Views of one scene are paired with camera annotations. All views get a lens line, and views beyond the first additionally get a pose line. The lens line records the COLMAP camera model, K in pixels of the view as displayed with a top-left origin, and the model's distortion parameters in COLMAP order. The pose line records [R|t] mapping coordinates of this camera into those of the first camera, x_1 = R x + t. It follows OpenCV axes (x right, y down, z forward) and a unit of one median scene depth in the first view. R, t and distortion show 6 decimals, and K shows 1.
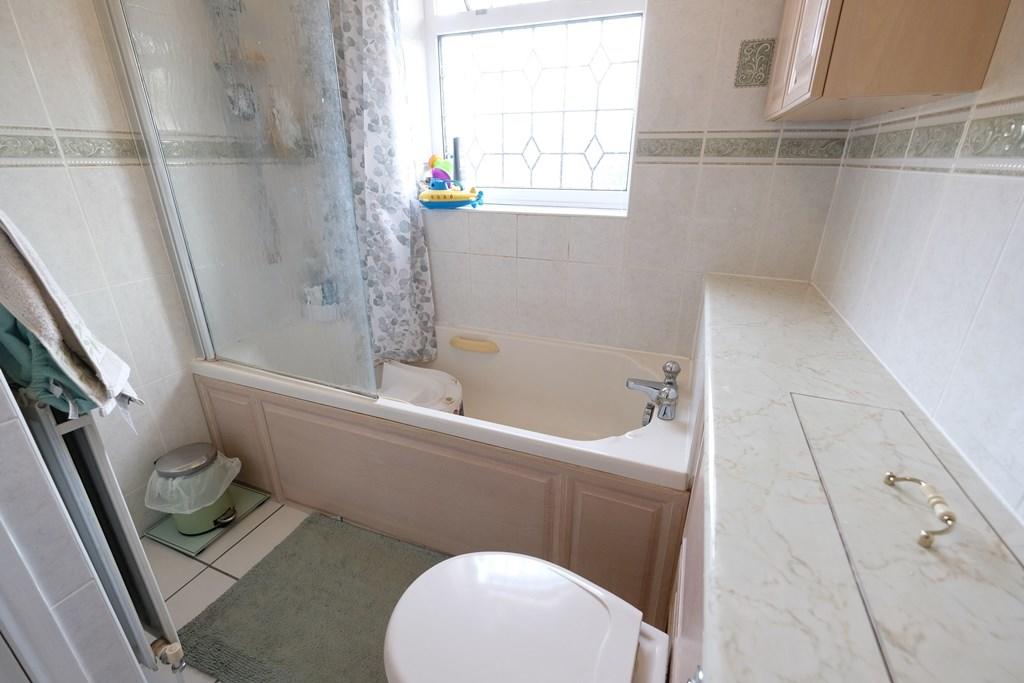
lens RADIAL K [[446.7, 0, 513.1], [0, 446.7, 336.2], [0, 0, 1]] dist [-0.000592, -0.000164]
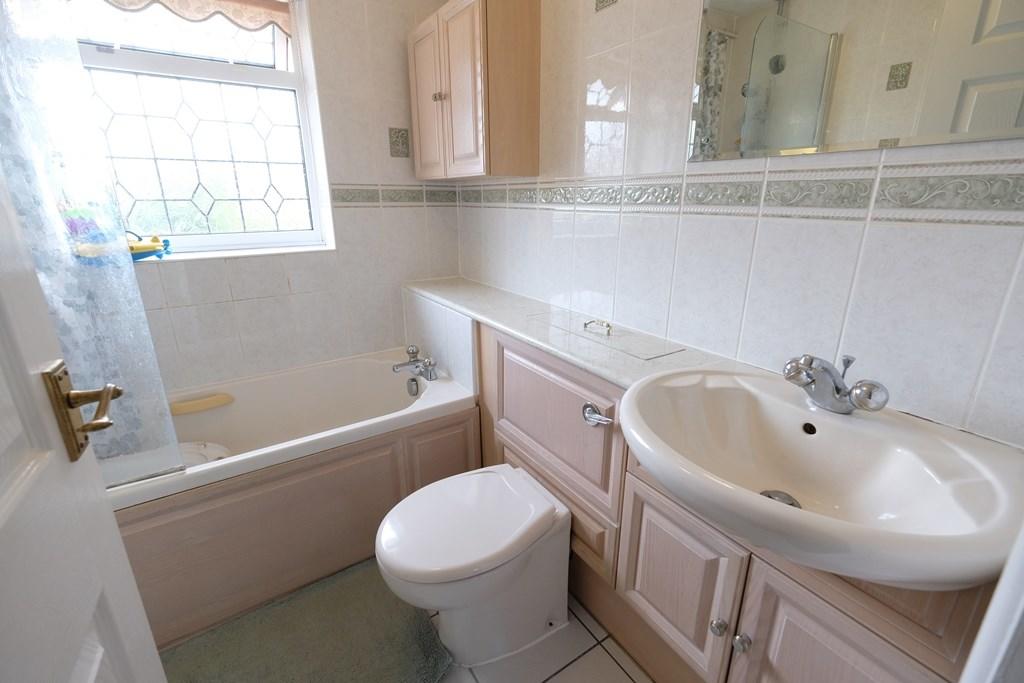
lens RADIAL K [[446.7, 0, 513.1], [0, 446.7, 336.2], [0, 0, 1]] dist [-0.000592, -0.000164]
pose [[0.564934, -0.248367, 0.786869, -0.559461], [0.308083, 0.948150, 0.078084, 0.018516], [-0.765463, 0.198308, 0.612160, -0.099200]]
